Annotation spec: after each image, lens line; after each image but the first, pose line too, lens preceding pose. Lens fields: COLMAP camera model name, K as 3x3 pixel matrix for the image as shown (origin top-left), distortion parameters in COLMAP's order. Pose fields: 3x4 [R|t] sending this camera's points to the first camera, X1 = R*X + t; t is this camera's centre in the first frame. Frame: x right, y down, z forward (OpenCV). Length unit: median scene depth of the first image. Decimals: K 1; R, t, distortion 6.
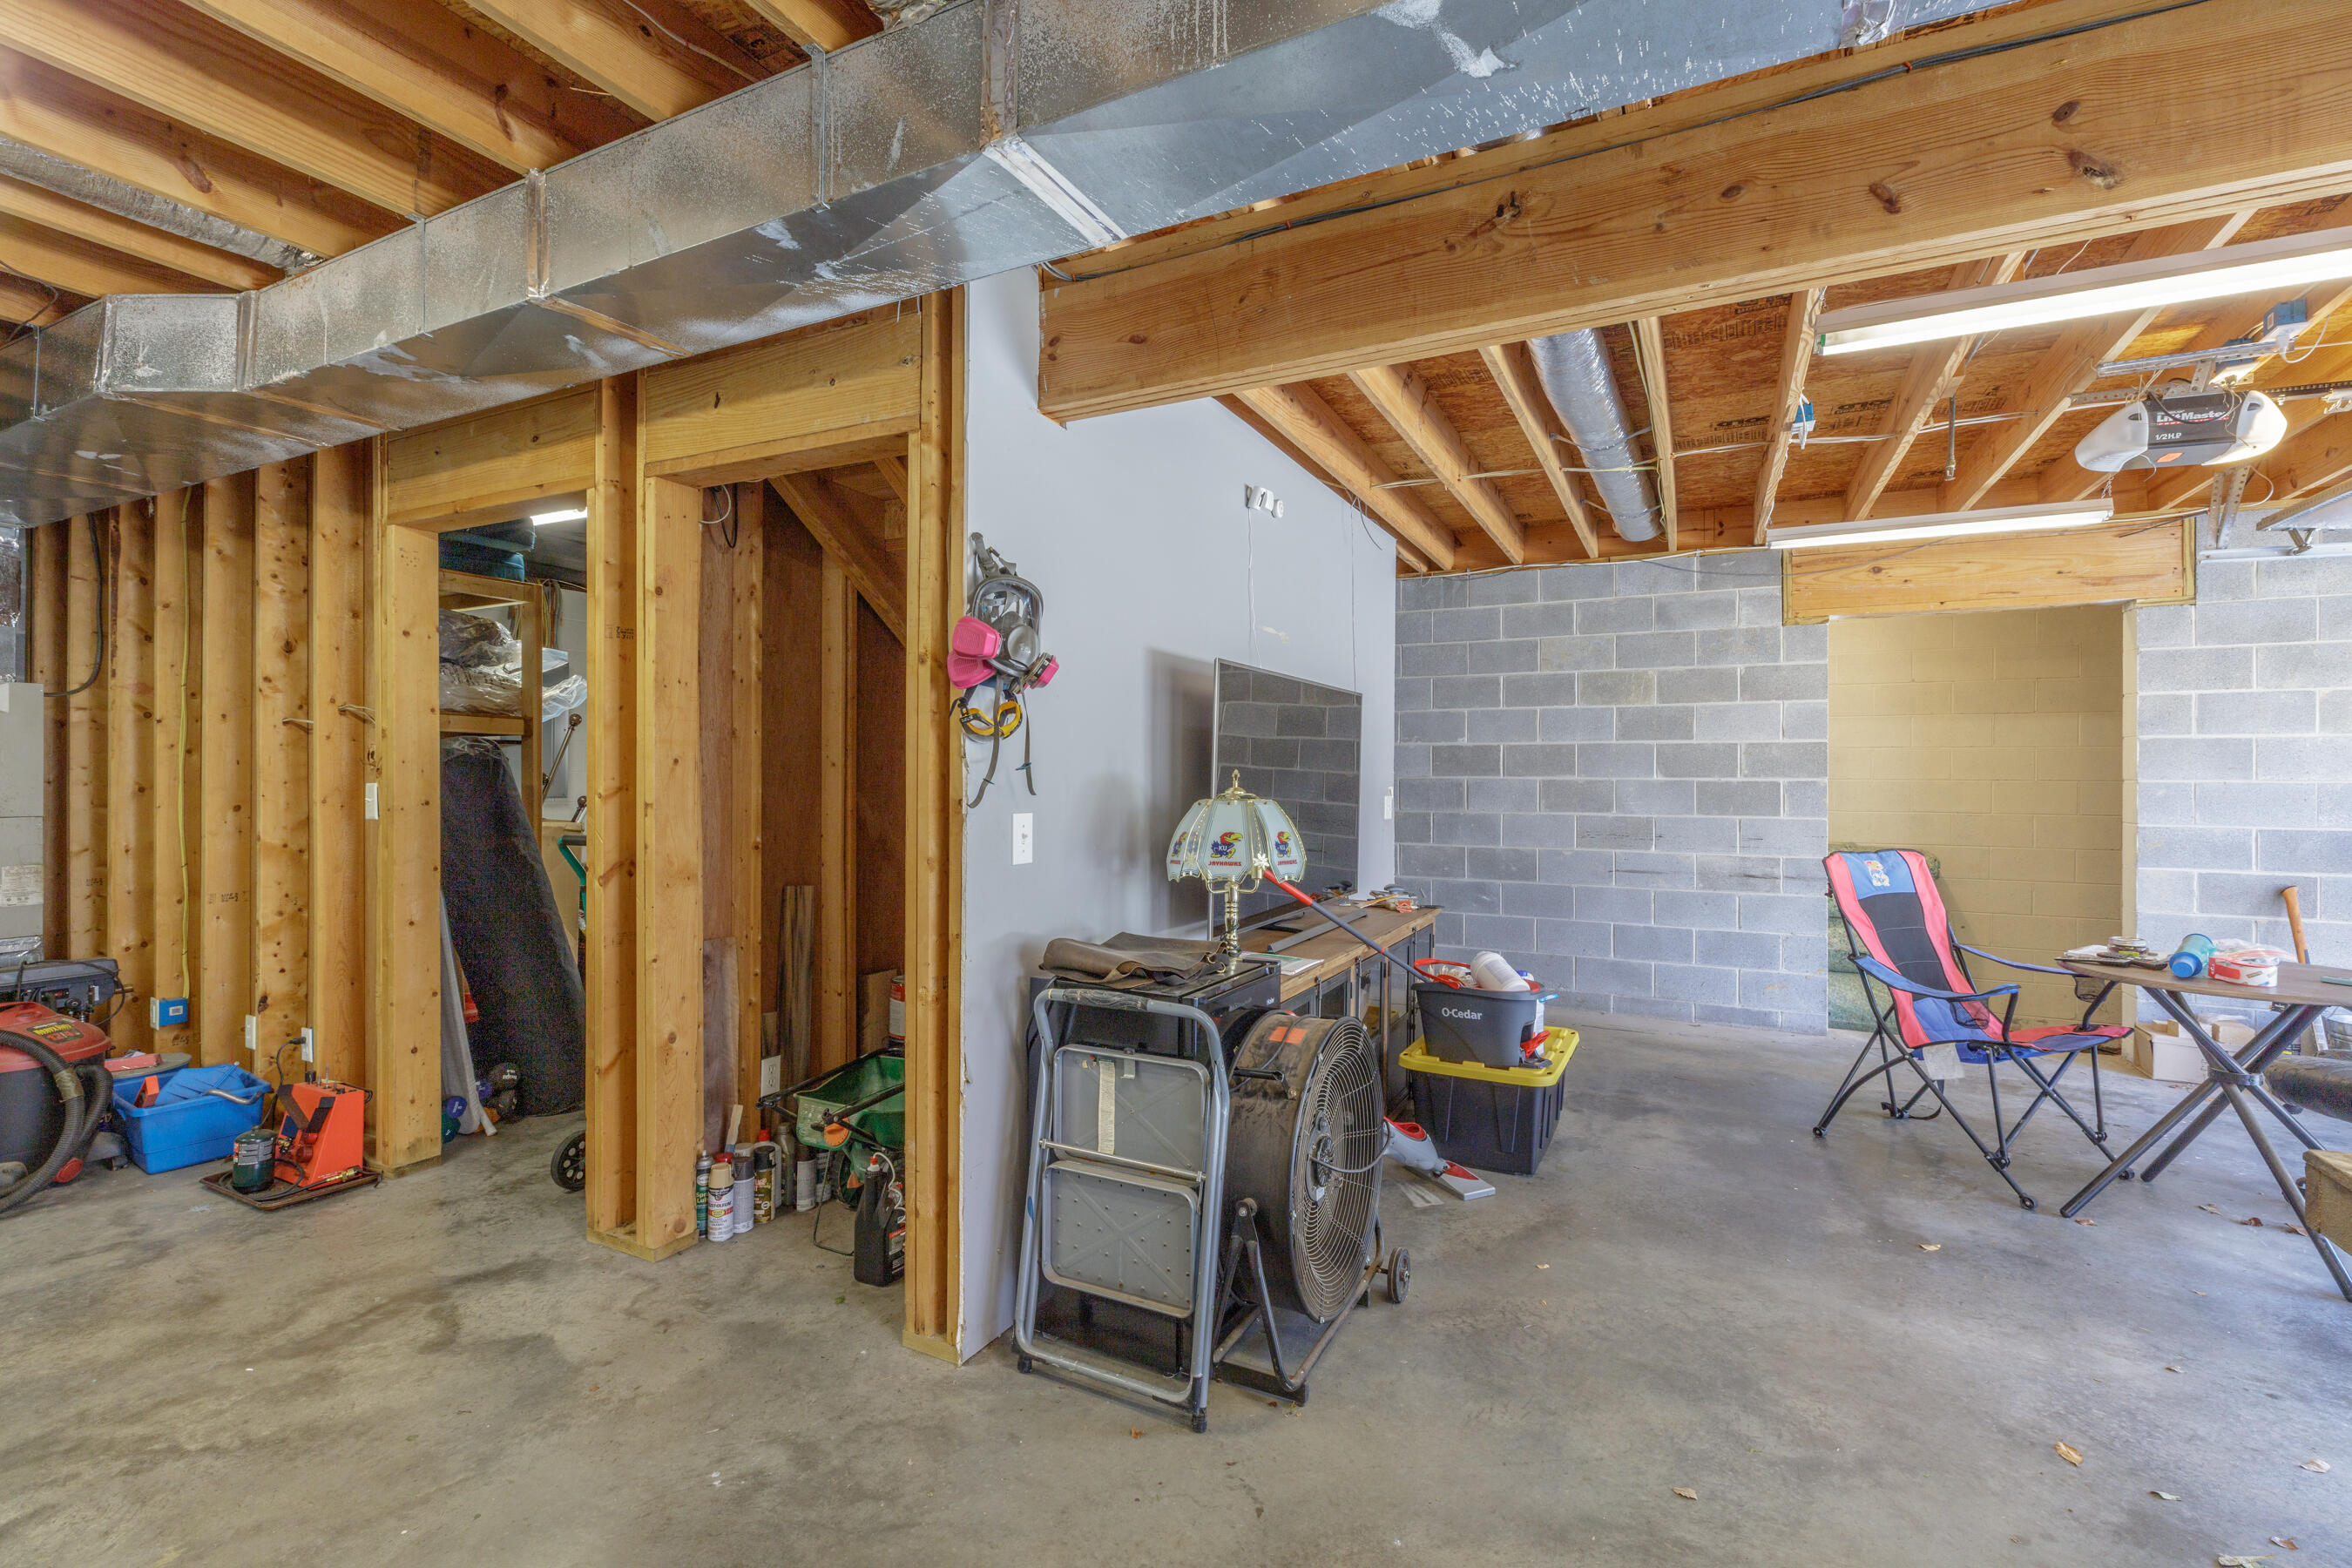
lens RADIAL K [[1077.6, 0, 1176.0], [0, 1077.6, 774.9], [0, 0, 1]] dist [0.002383, 0.001107]
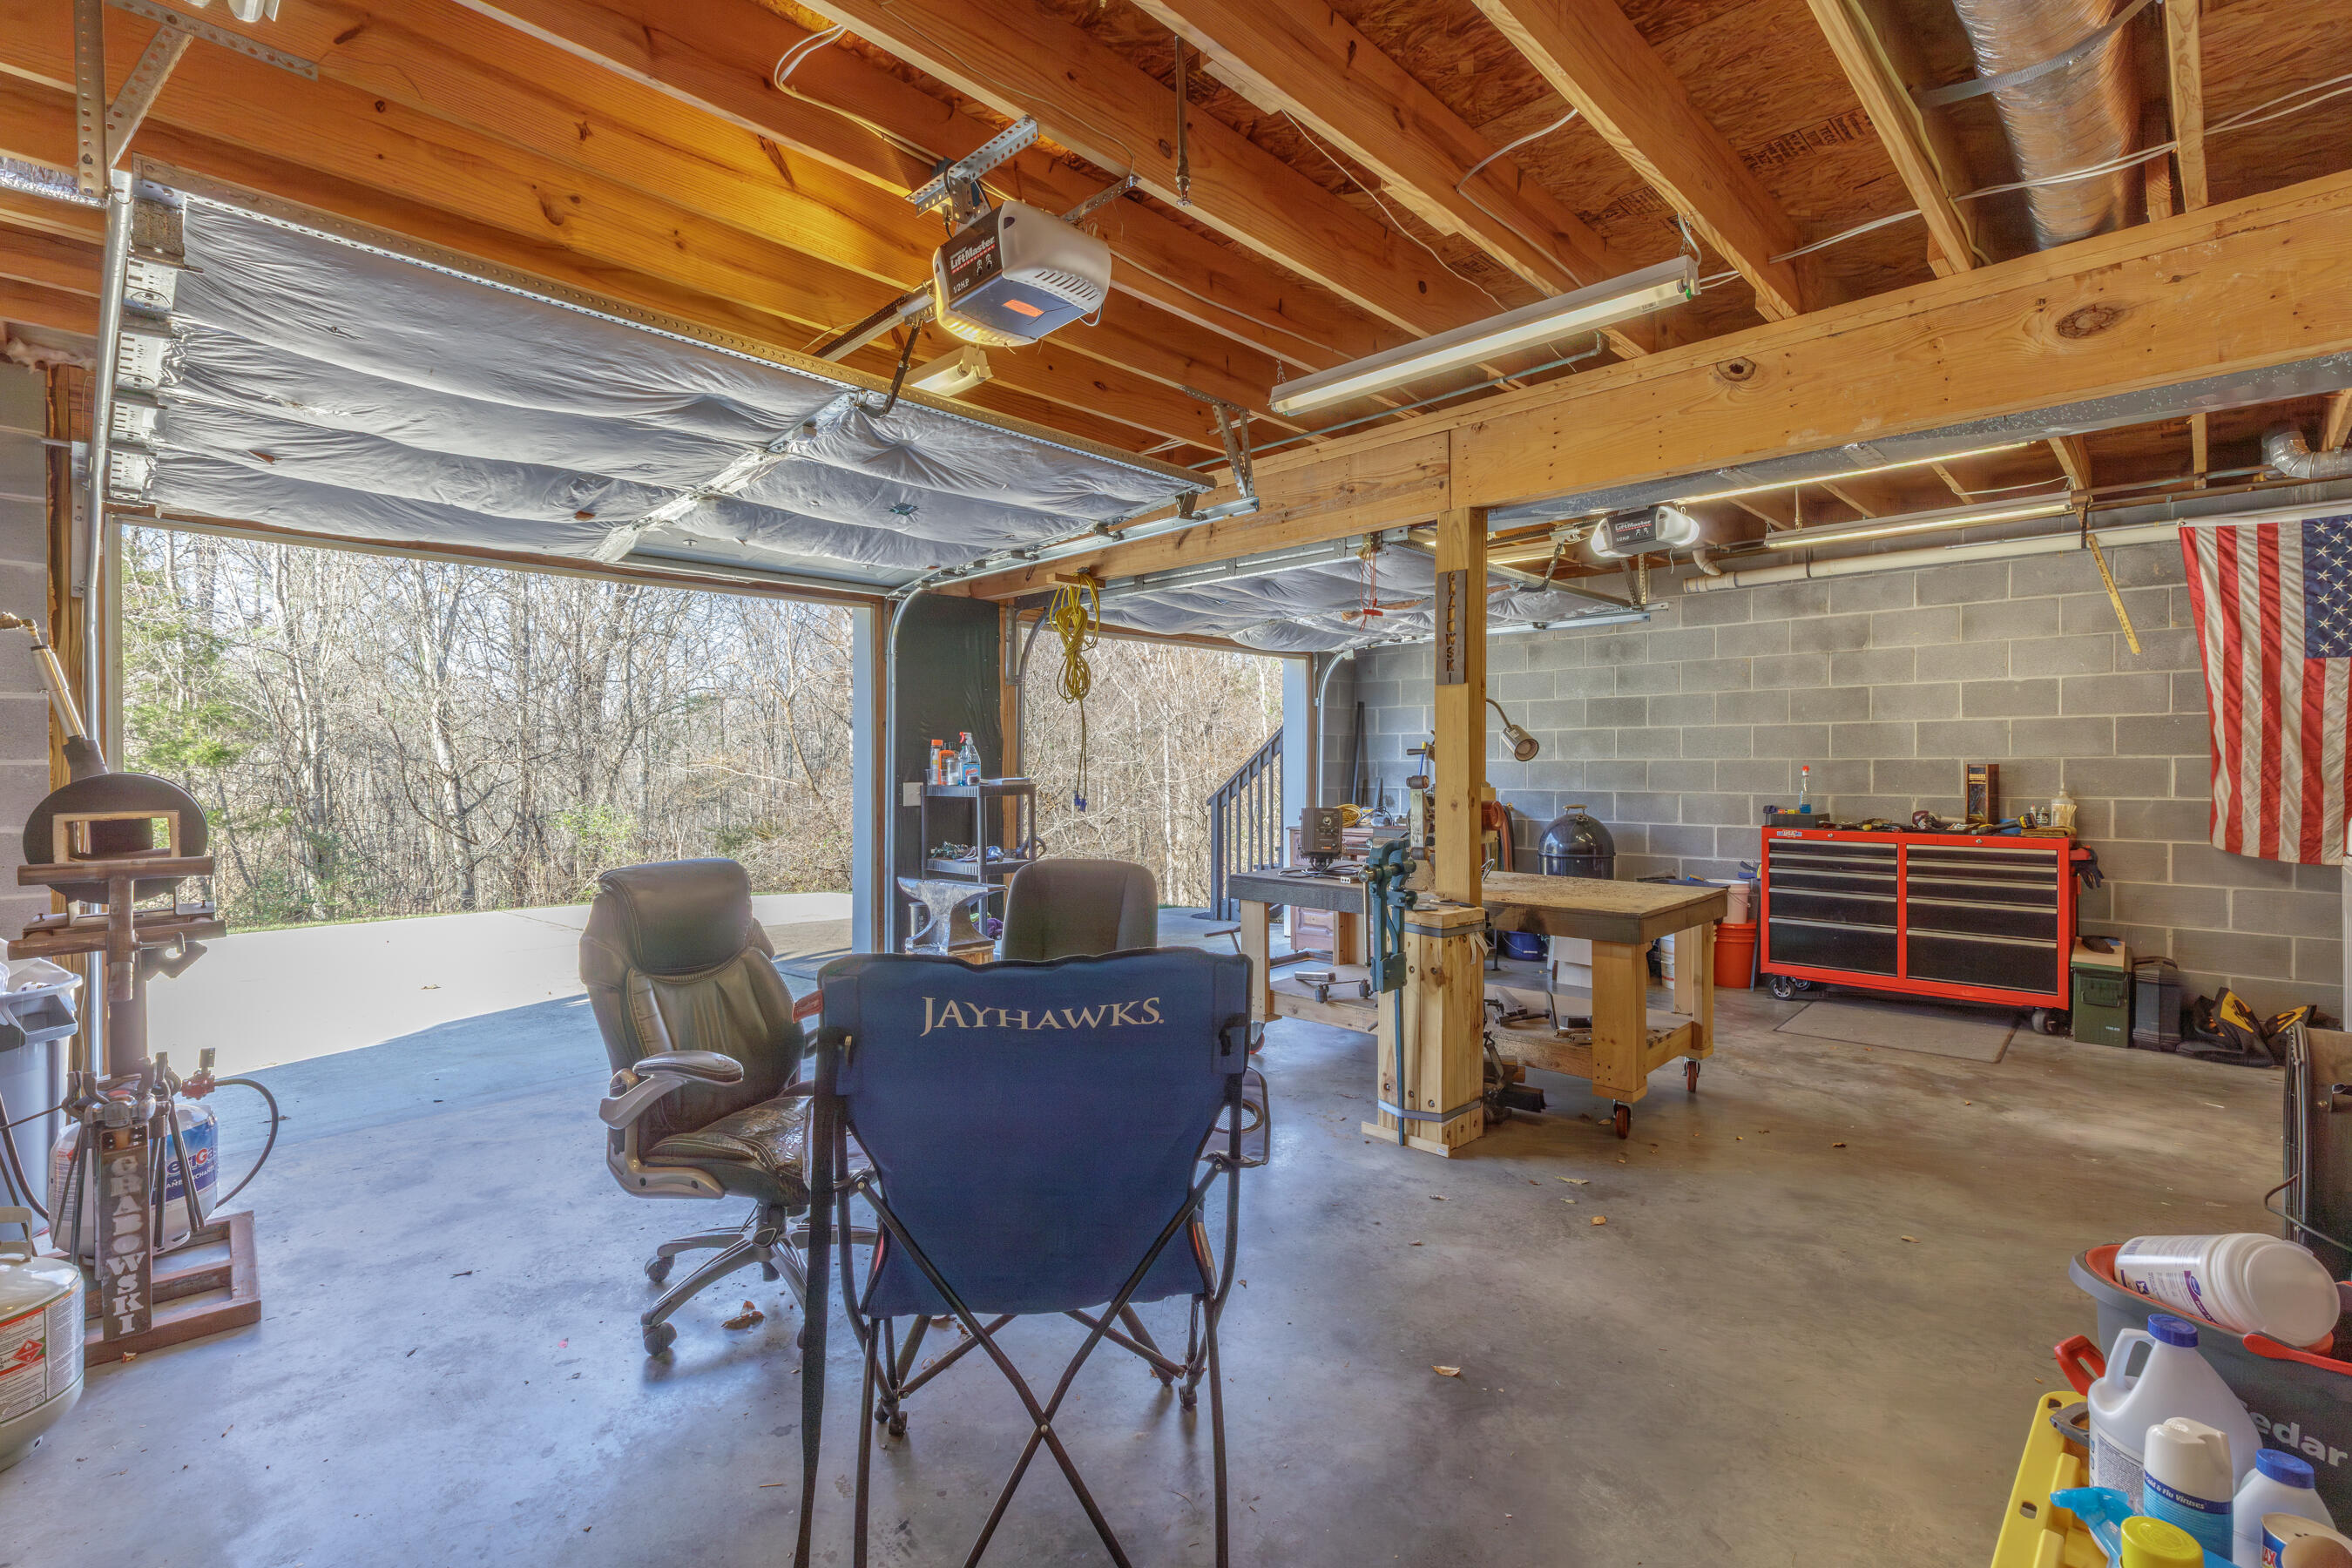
lens RADIAL K [[1077.6, 0, 1173.0], [0, 1077.6, 778.0], [0, 0, 1]] dist [0.002383, 0.001107]
pose [[-0.956852, -0.000572, 0.290575, 0.945935], [0.001468, 0.999976, 0.006801, 0.018380], [-0.290572, 0.006934, -0.956828, 2.539965]]
